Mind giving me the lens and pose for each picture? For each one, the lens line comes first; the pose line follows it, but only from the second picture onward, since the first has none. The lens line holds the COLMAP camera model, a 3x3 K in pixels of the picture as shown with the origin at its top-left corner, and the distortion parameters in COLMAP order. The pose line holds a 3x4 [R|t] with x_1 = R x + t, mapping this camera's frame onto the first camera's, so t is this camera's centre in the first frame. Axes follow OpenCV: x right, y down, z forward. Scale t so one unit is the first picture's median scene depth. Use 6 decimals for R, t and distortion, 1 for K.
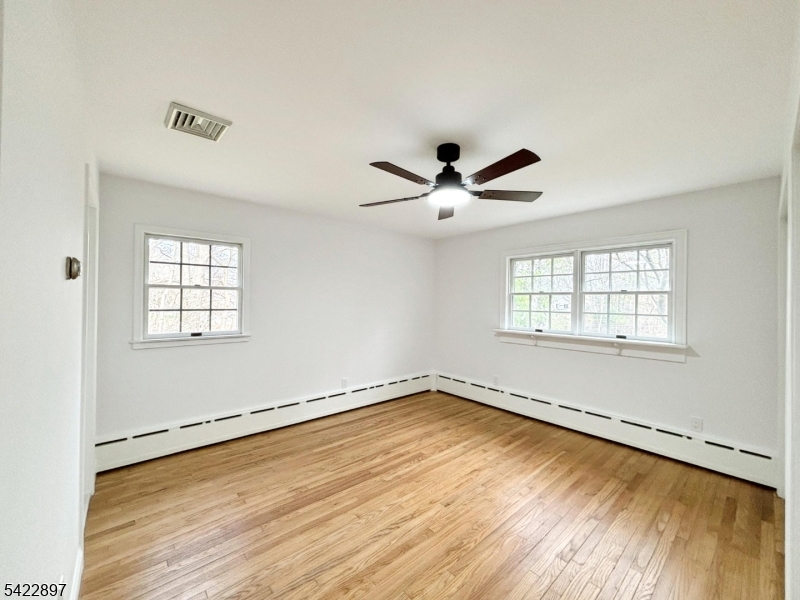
lens RADIAL K [[323.3, 0, 398.7], [0, 323.3, 302.8], [0, 0, 1]] dist [0.001084, 0.000957]
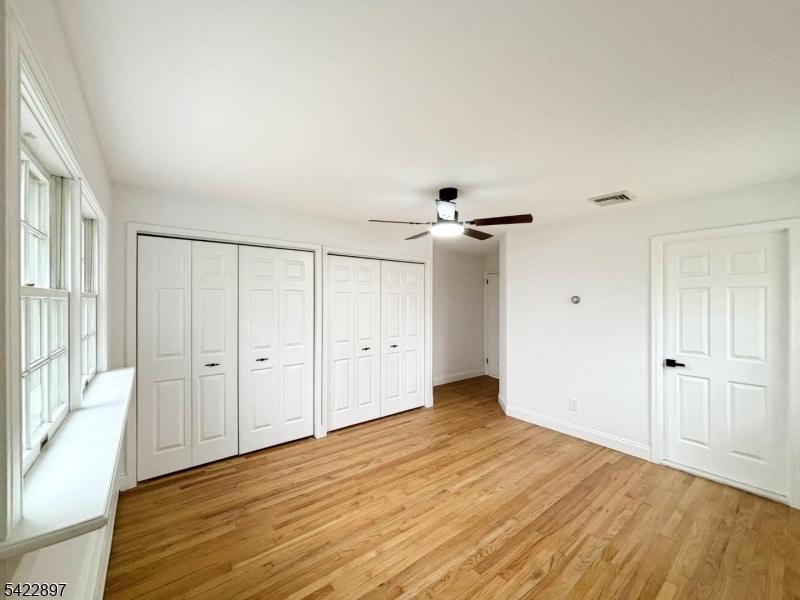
lens RADIAL K [[323.3, 0, 400.2], [0, 323.3, 300.6], [0, 0, 1]] dist [0.001084, 0.000957]
pose [[-0.998562, -0.018057, 0.050477, 0.227951], [-0.017995, 0.999837, 0.001685, -0.037260], [-0.050500, 0.000775, -0.998724, 1.876561]]
